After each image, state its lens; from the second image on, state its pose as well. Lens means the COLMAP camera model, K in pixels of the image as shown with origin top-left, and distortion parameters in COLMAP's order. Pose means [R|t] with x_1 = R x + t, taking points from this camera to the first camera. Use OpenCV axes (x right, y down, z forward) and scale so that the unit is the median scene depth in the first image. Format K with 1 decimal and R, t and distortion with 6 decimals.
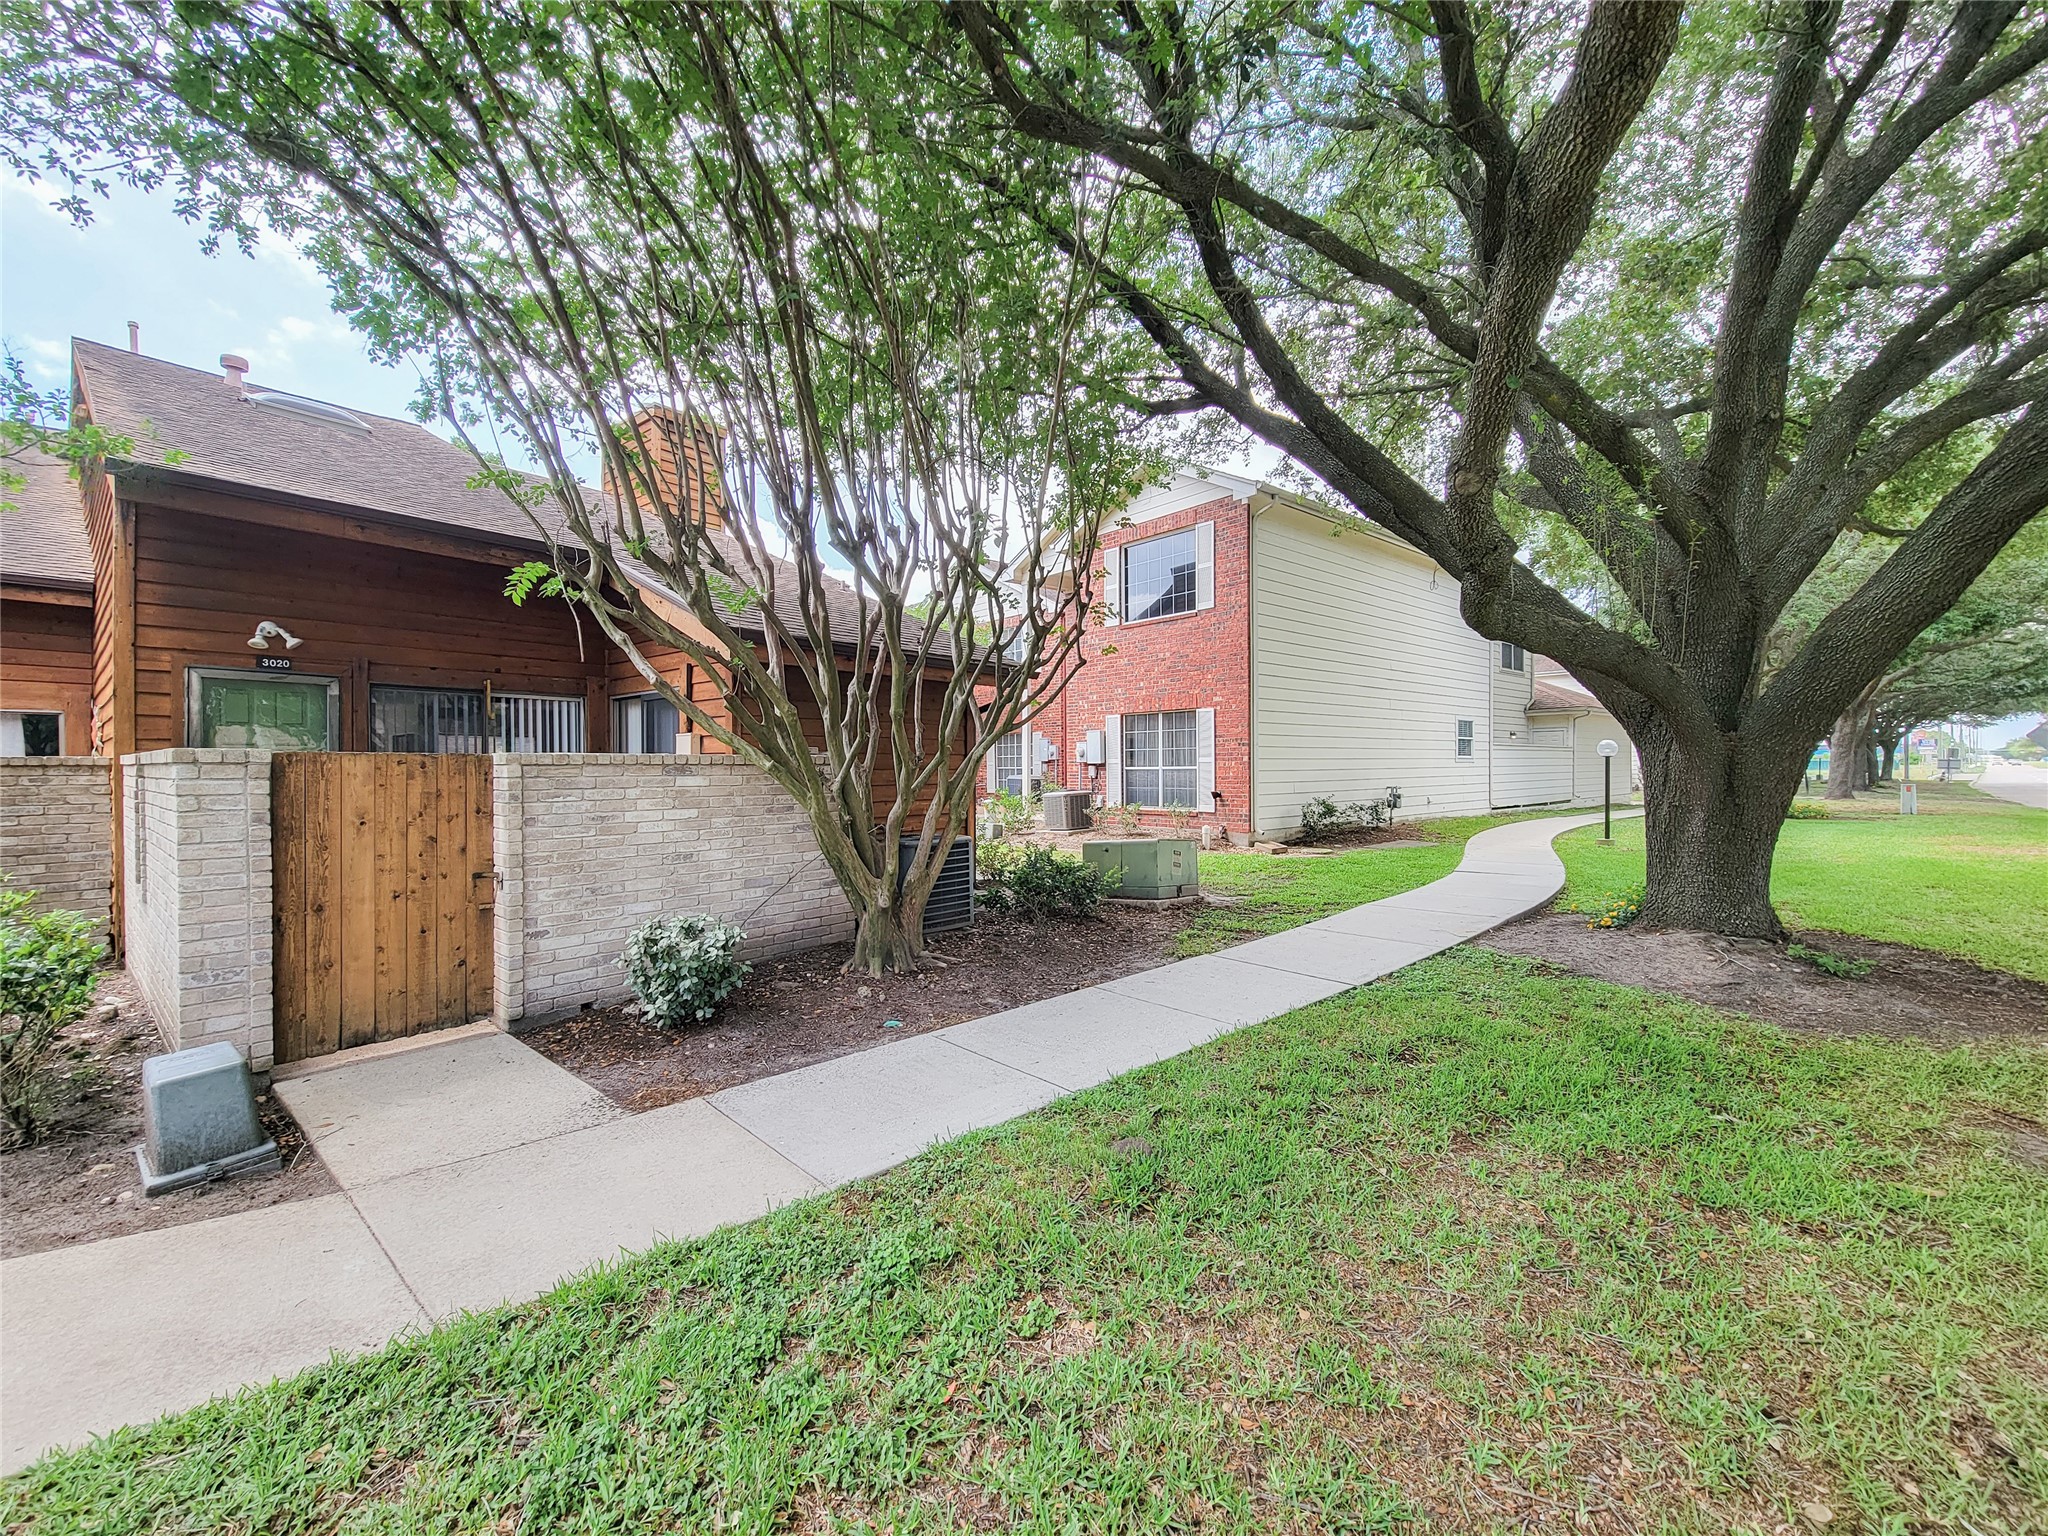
lens RADIAL K [[850.2, 0, 1026.4], [0, 850.2, 770.6], [0, 0, 1]] dist [0.005857, -0.003948]
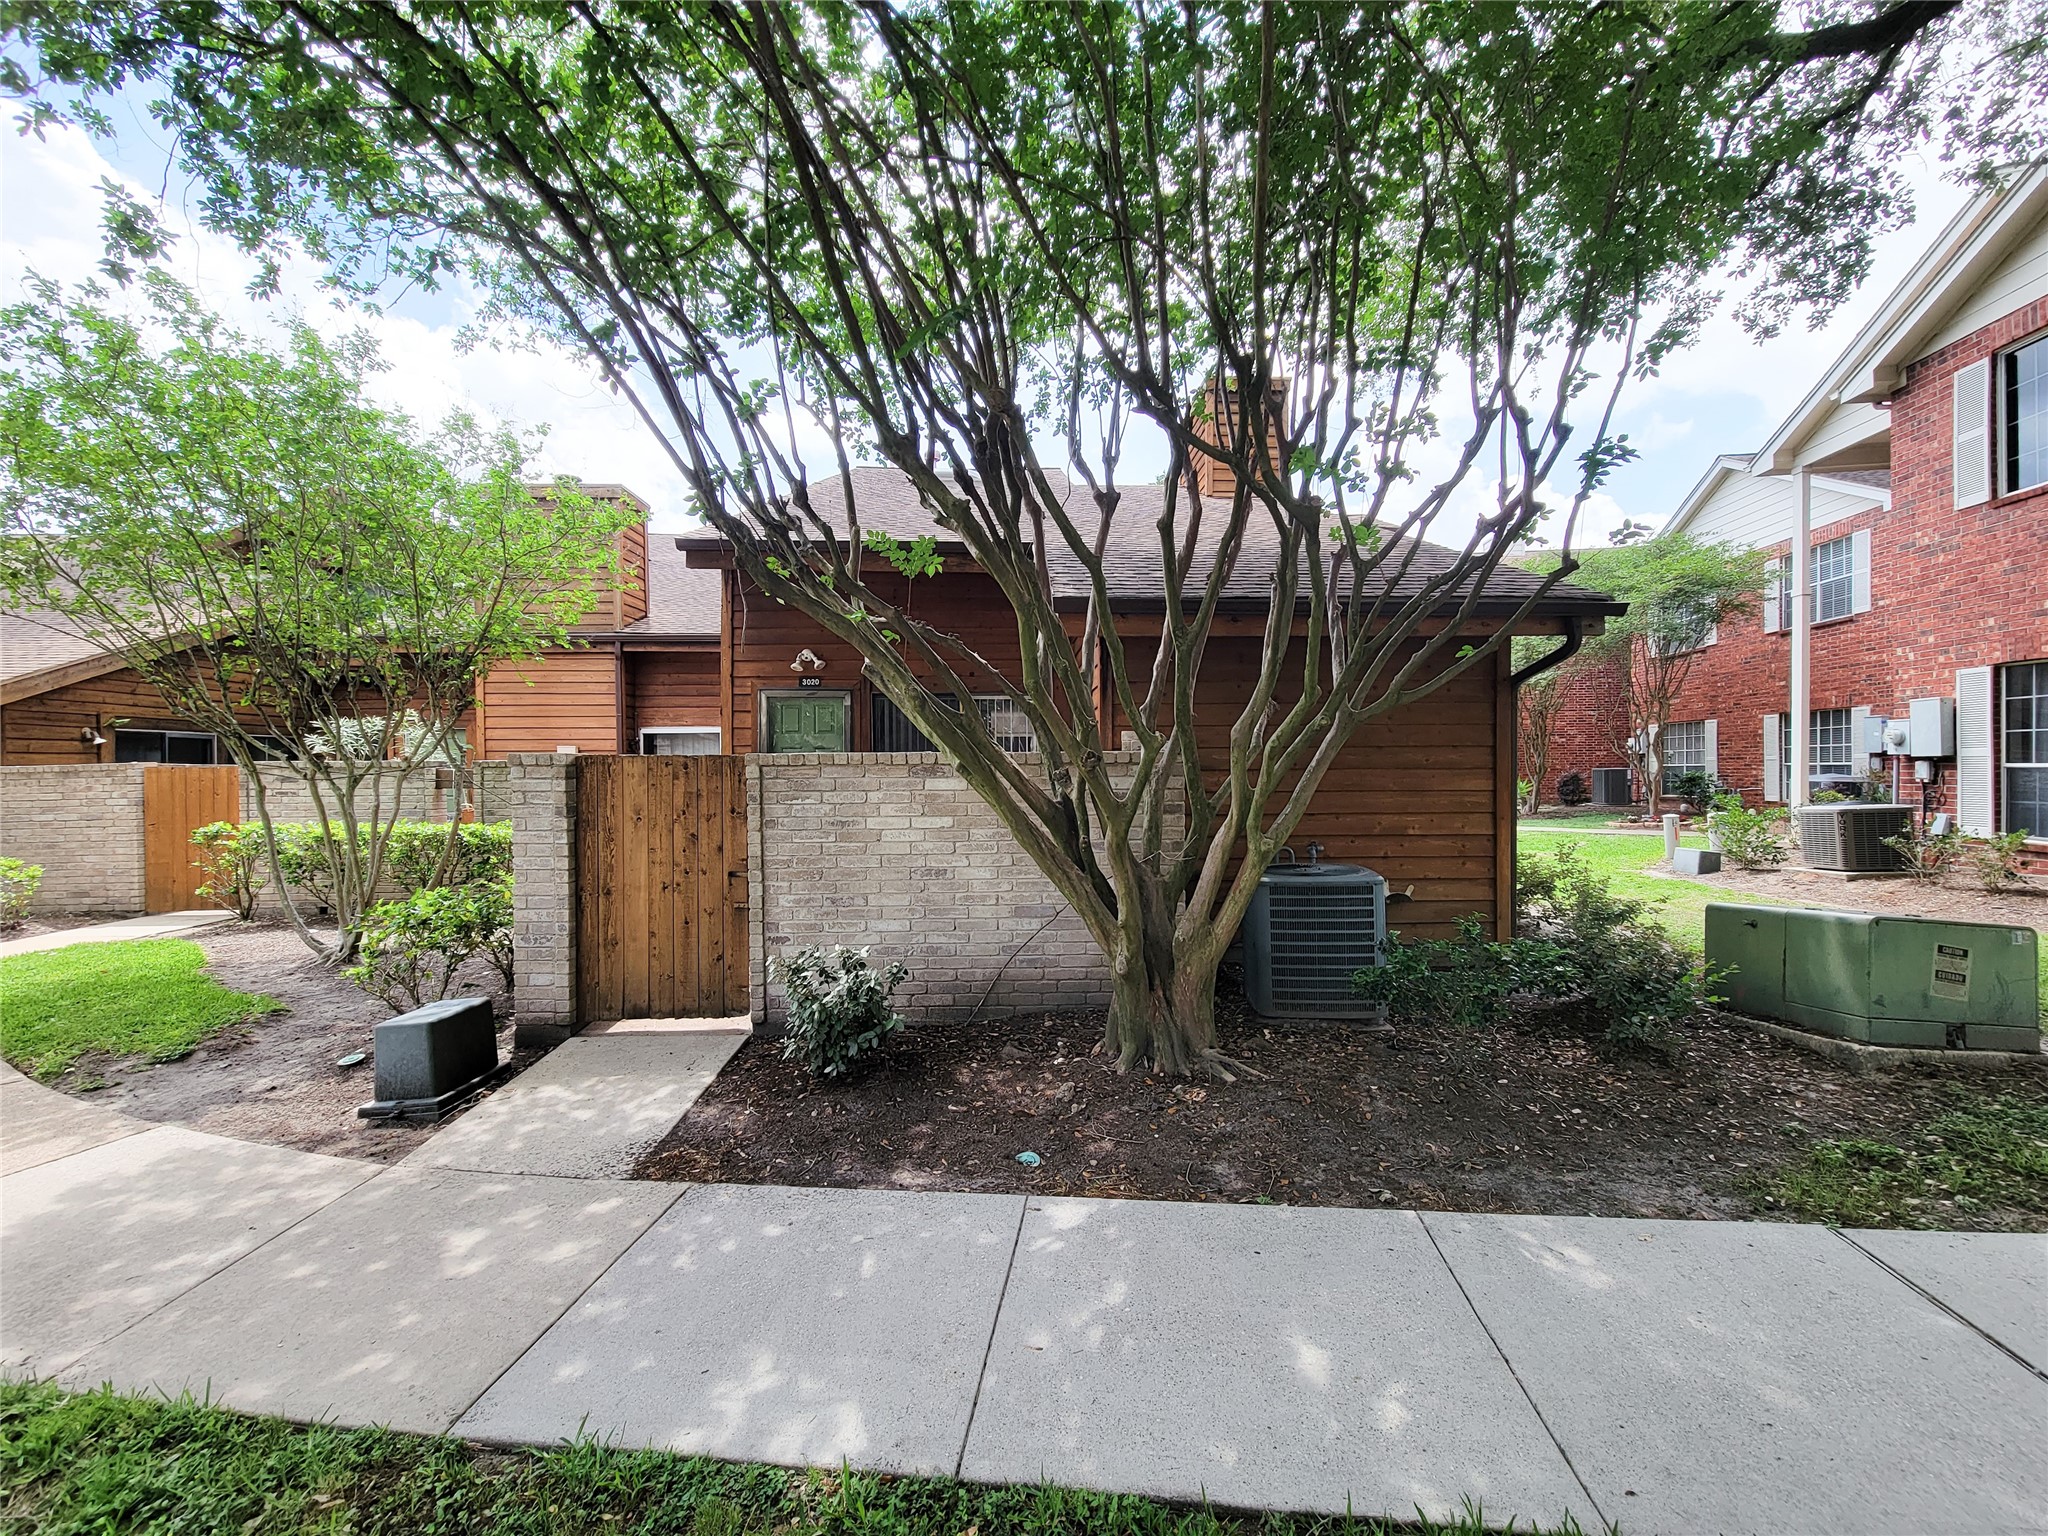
lens RADIAL K [[850.2, 0, 1025.6], [0, 850.2, 760.9], [0, 0, 1]] dist [0.005857, -0.003948]
pose [[0.658055, -0.003379, -0.752962, 0.353559], [-0.000740, 0.999987, -0.005135, -0.008203], [0.752969, 0.003936, 0.658044, 0.583397]]
